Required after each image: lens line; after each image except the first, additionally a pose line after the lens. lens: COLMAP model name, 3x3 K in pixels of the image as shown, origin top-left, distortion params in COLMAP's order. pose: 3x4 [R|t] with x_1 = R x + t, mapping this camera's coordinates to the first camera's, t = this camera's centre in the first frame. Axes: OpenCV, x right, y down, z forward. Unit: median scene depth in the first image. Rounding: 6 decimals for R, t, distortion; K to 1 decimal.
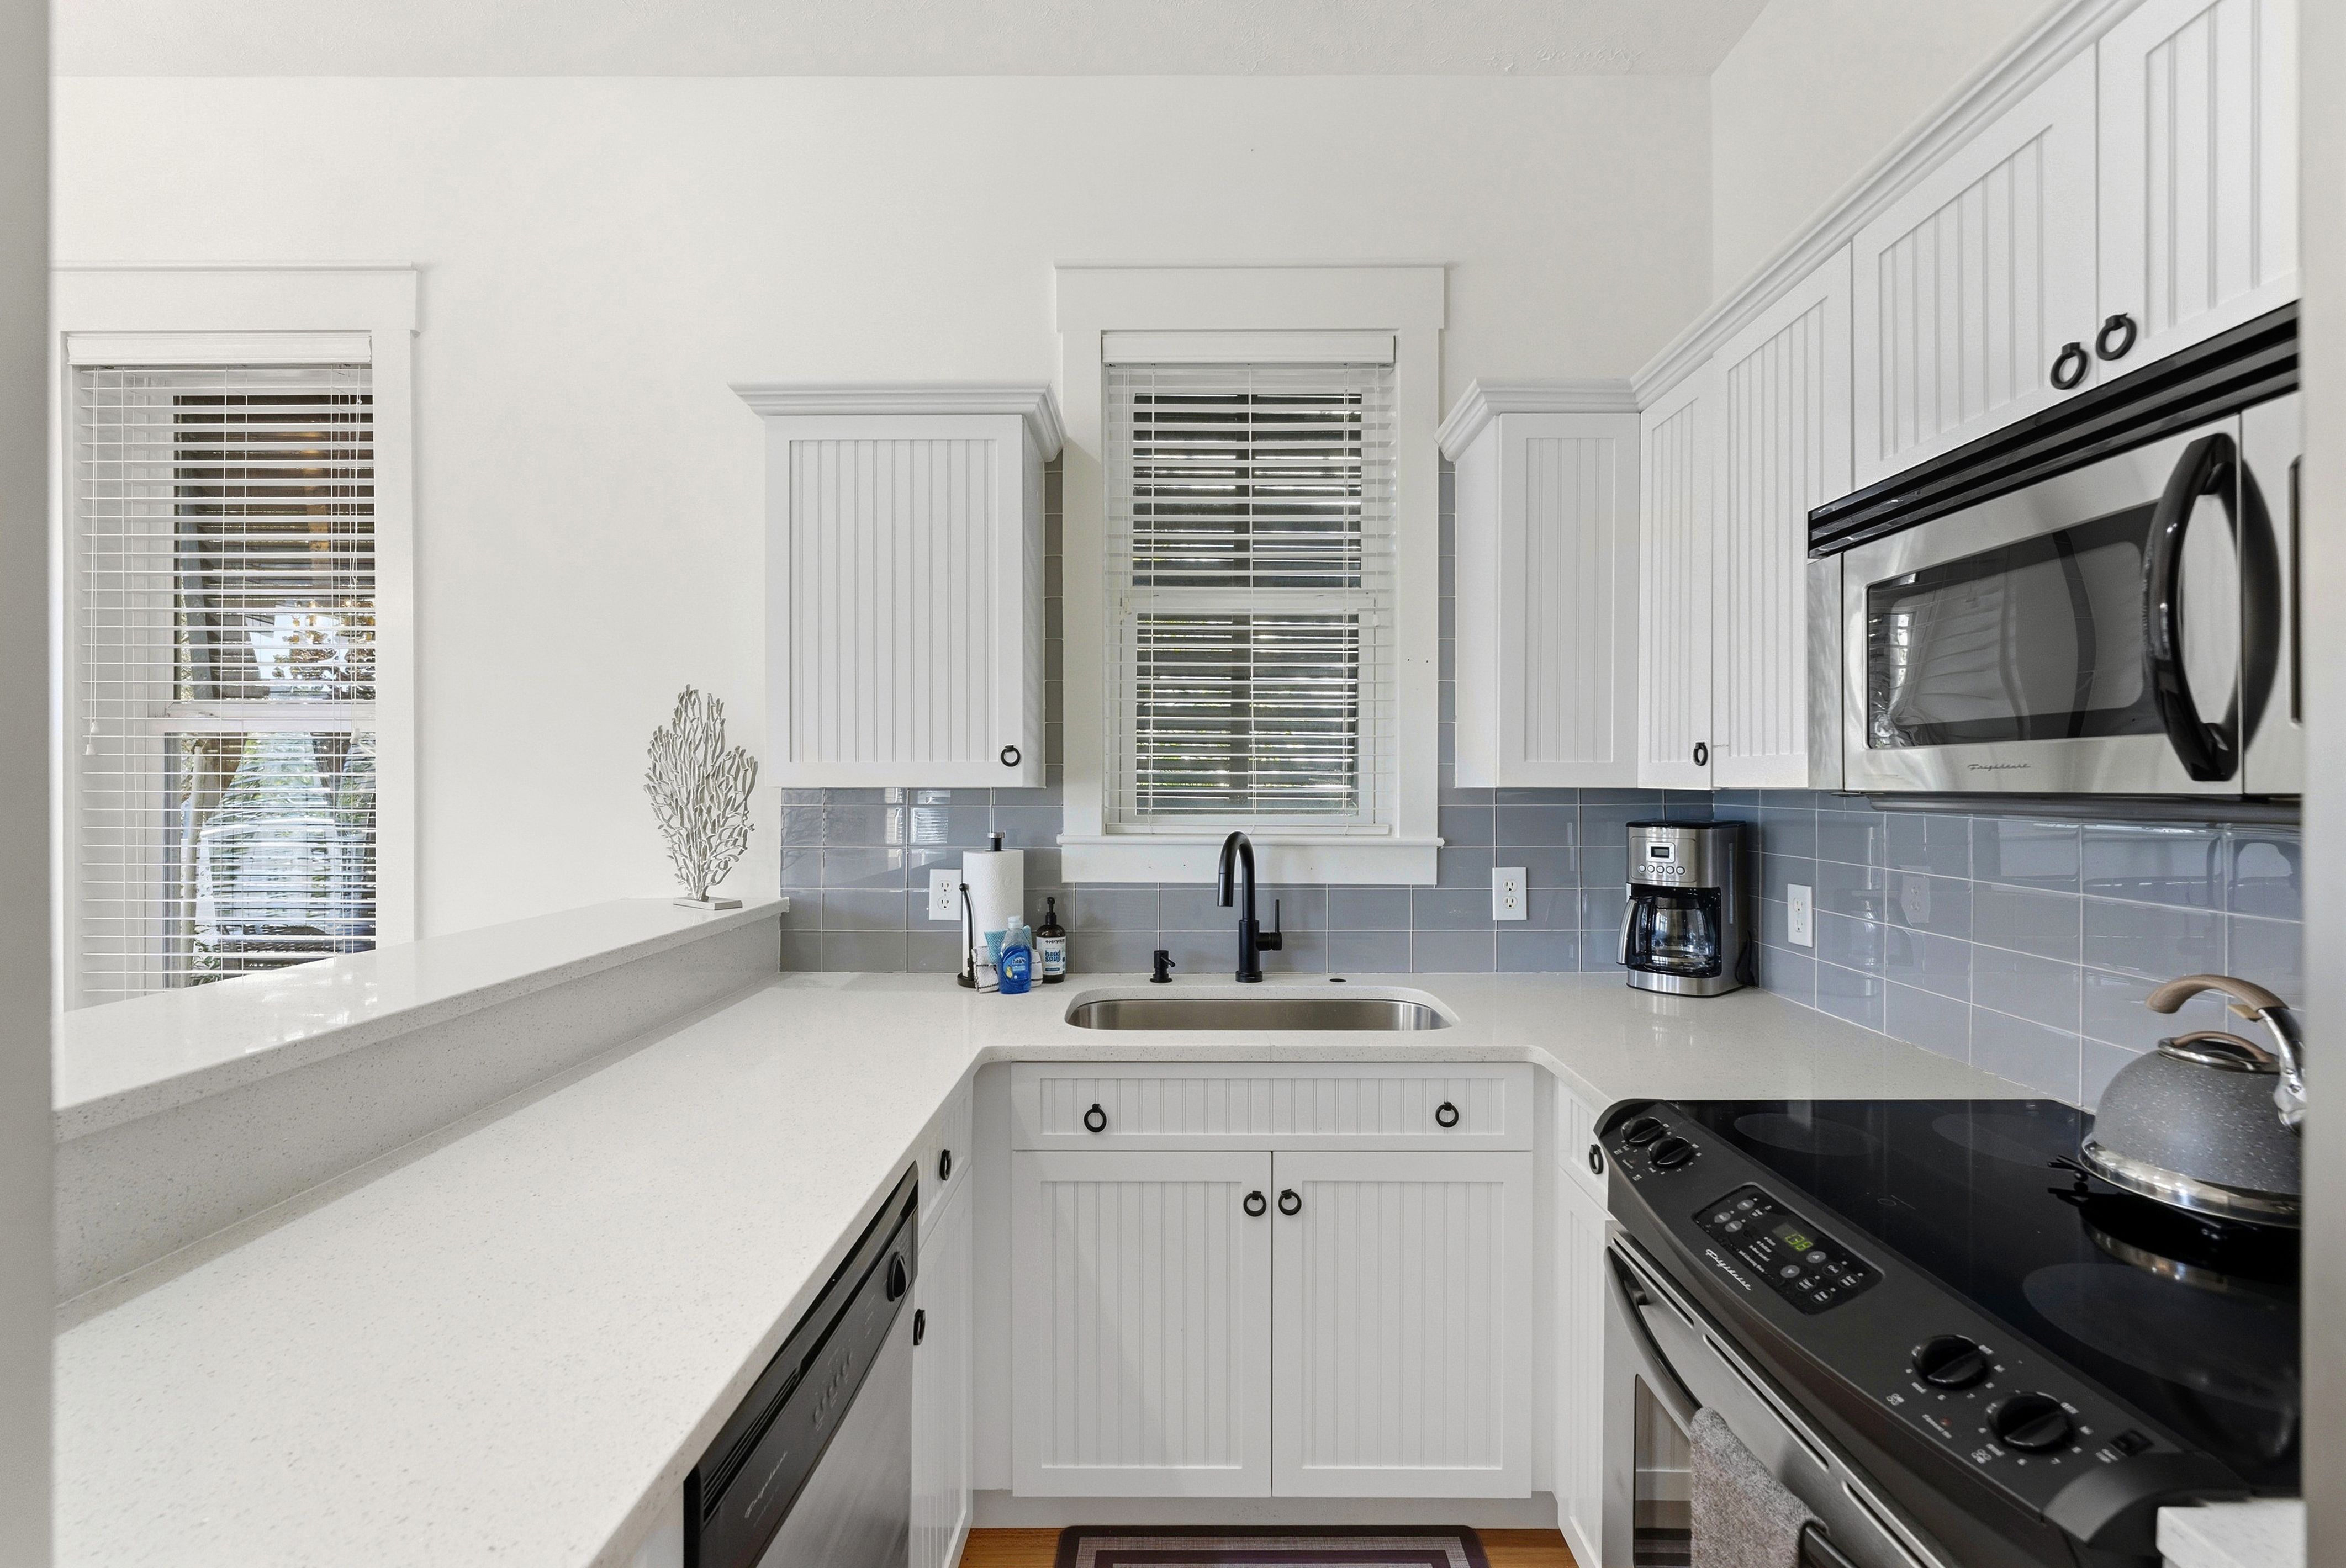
lens RADIAL K [[941.7, 0, 1177.8], [0, 941.7, 785.8], [0, 0, 1]] dist [0.000388, 0.000042]
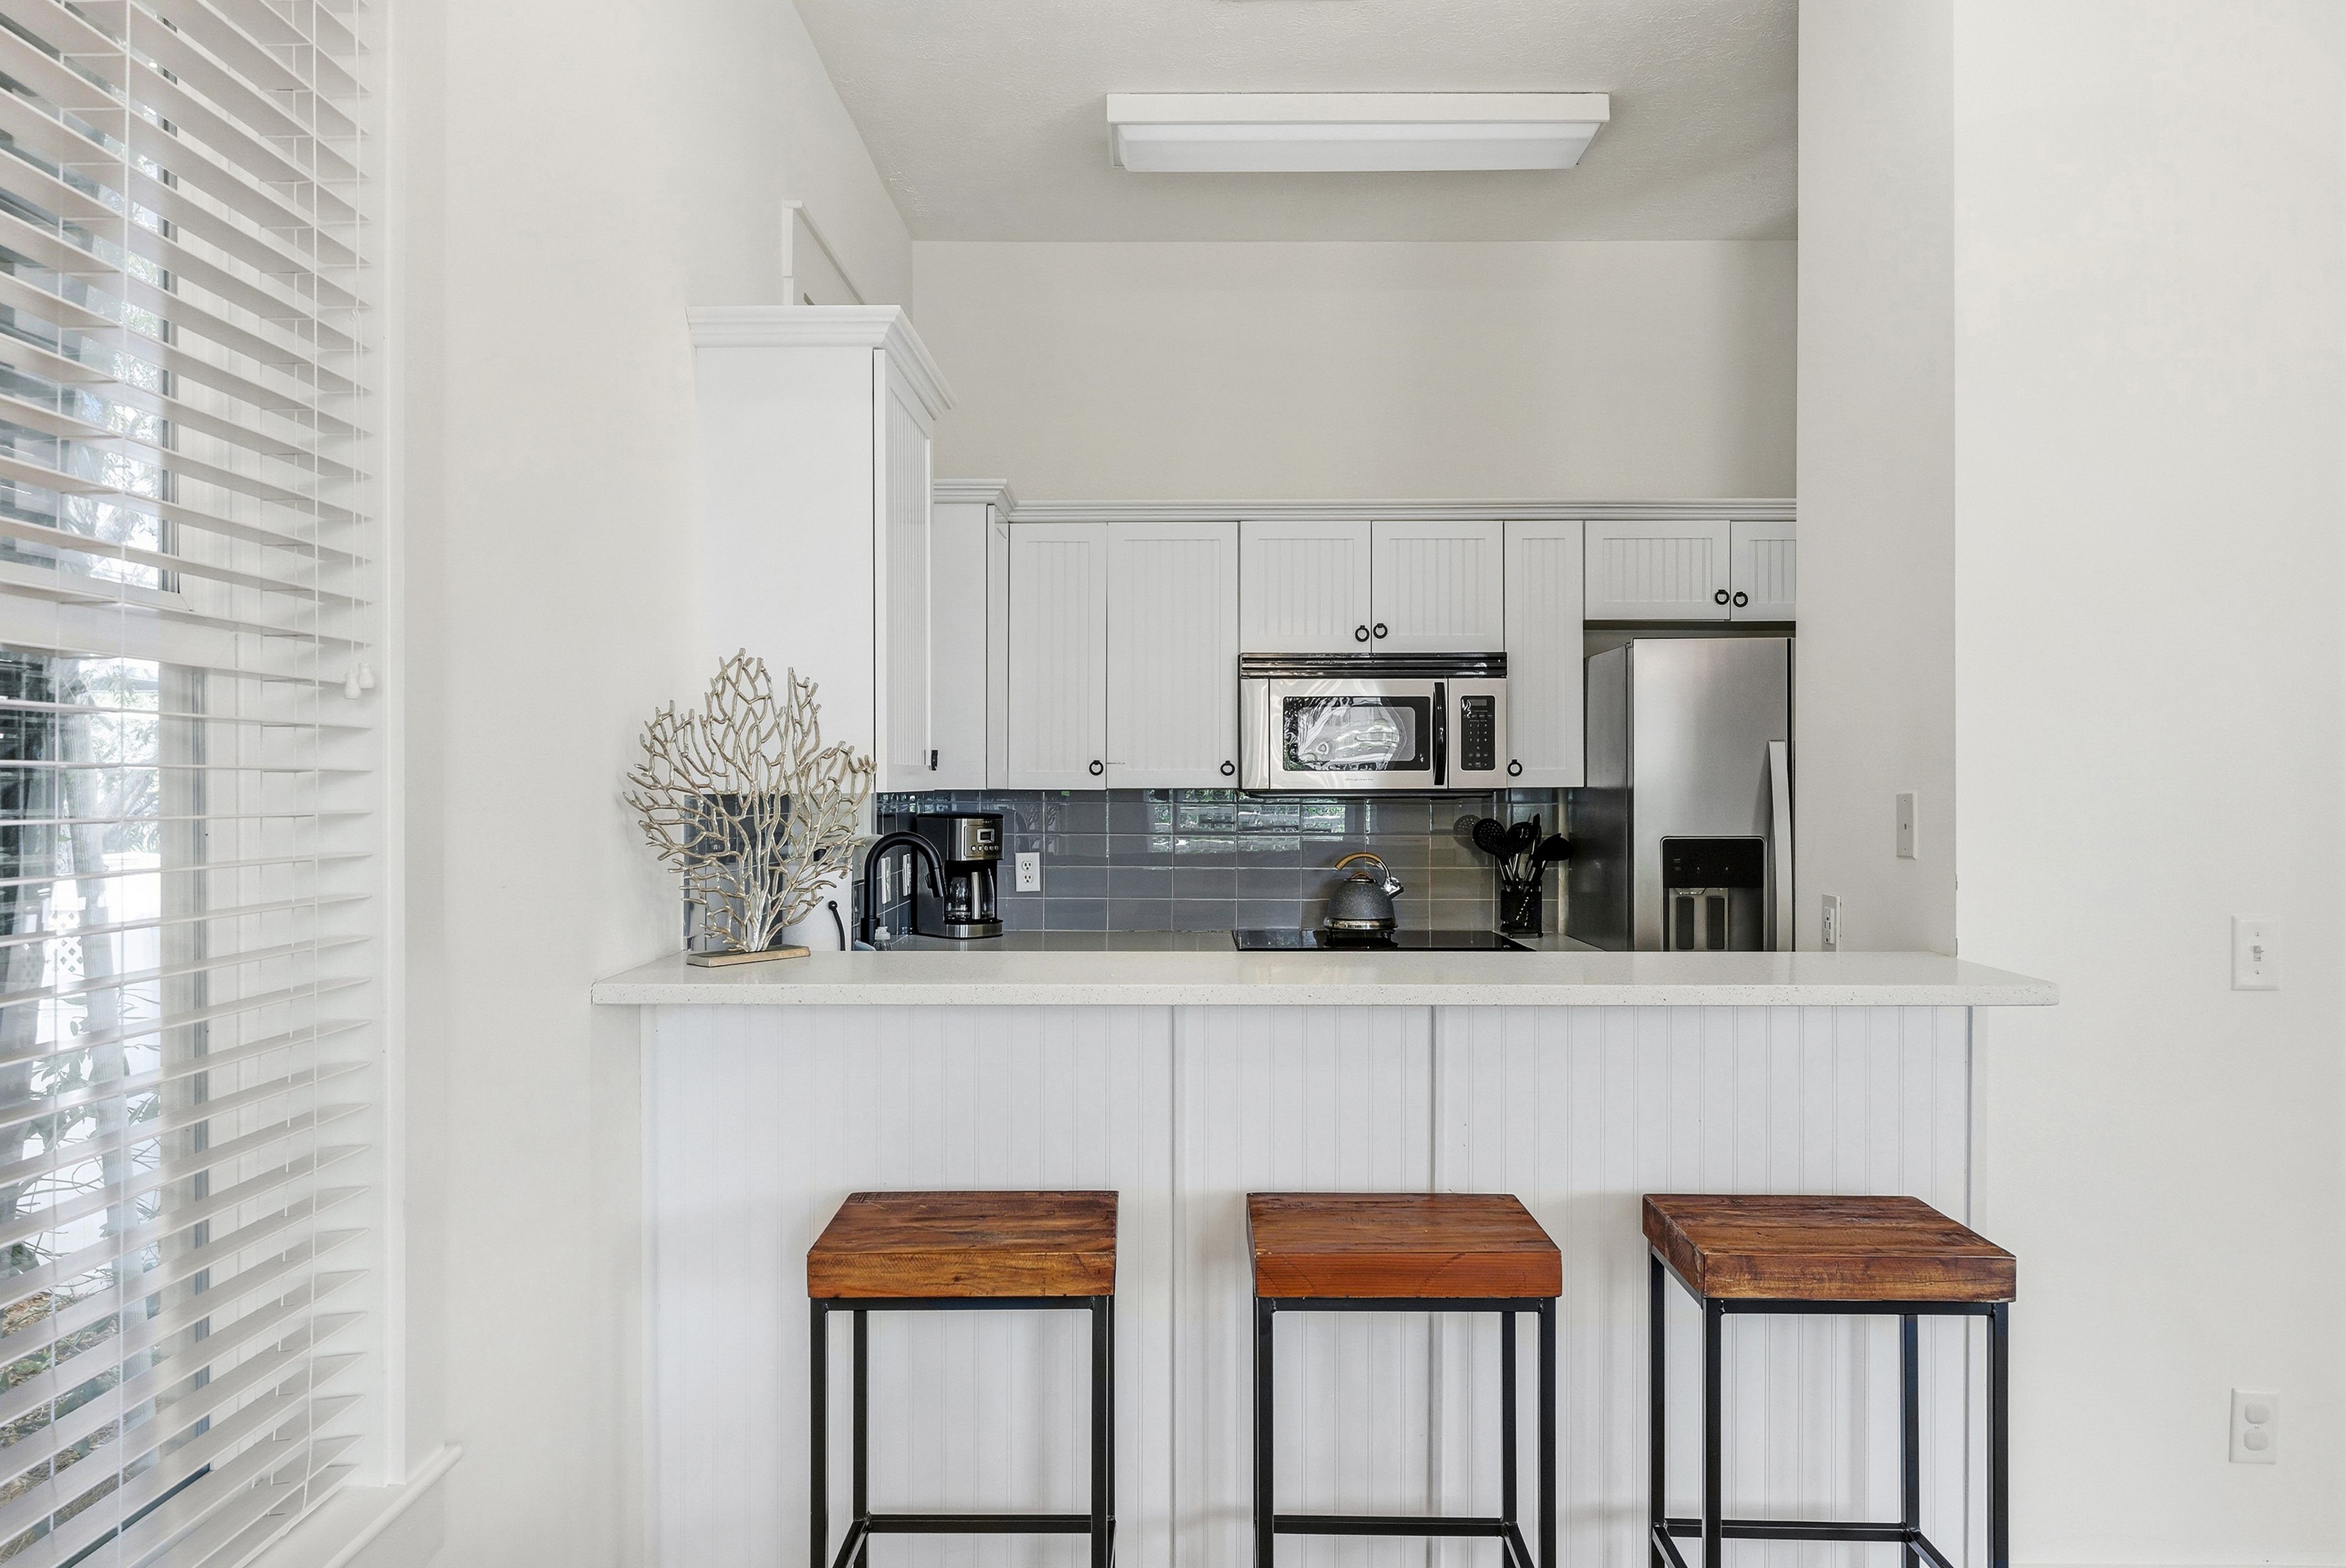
lens RADIAL K [[1639.2, 0, 1175.4], [0, 1639.2, 780.3], [0, 0, 1]] dist [-0.000119, -0.000001]
pose [[0.010404, -0.004814, 0.999934, -2.312809], [-0.002999, 0.999984, 0.004846, -0.025259], [-0.999941, -0.003049, 0.010390, 0.883908]]
